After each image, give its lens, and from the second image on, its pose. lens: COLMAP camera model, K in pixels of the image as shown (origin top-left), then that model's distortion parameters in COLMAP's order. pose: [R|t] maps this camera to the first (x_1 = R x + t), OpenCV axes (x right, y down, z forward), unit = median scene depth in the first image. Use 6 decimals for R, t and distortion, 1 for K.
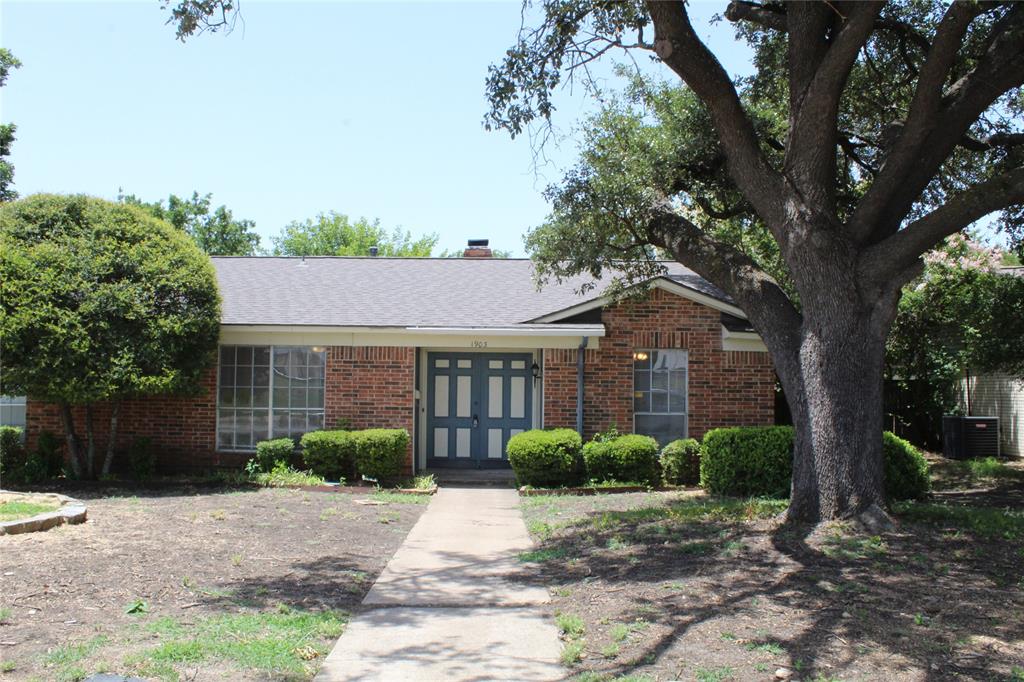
lens RADIAL K [[788.7, 0, 512.0], [0, 788.7, 341.0], [0, 0, 1]] dist [-0.108159, 0.000445]
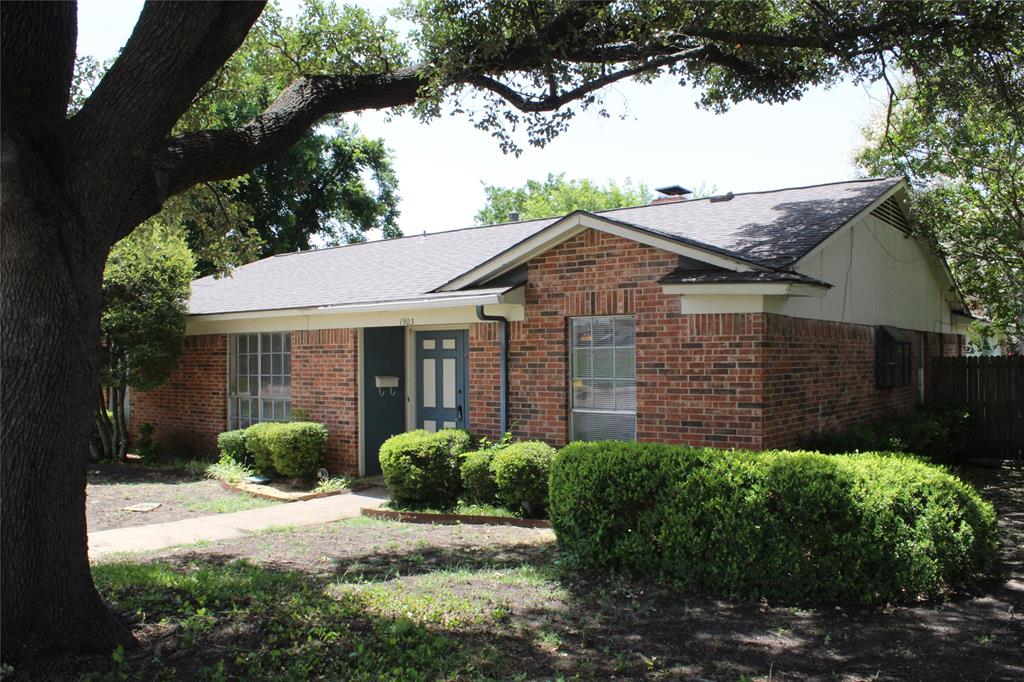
lens RADIAL K [[788.7, 0, 512.0], [0, 788.7, 341.0], [0, 0, 1]] dist [-0.108159, 0.000445]
pose [[0.824454, -0.031663, -0.565042, 0.512815], [0.053557, 0.998318, 0.022203, 0.012138], [0.563389, -0.048568, 0.824763, 0.393096]]
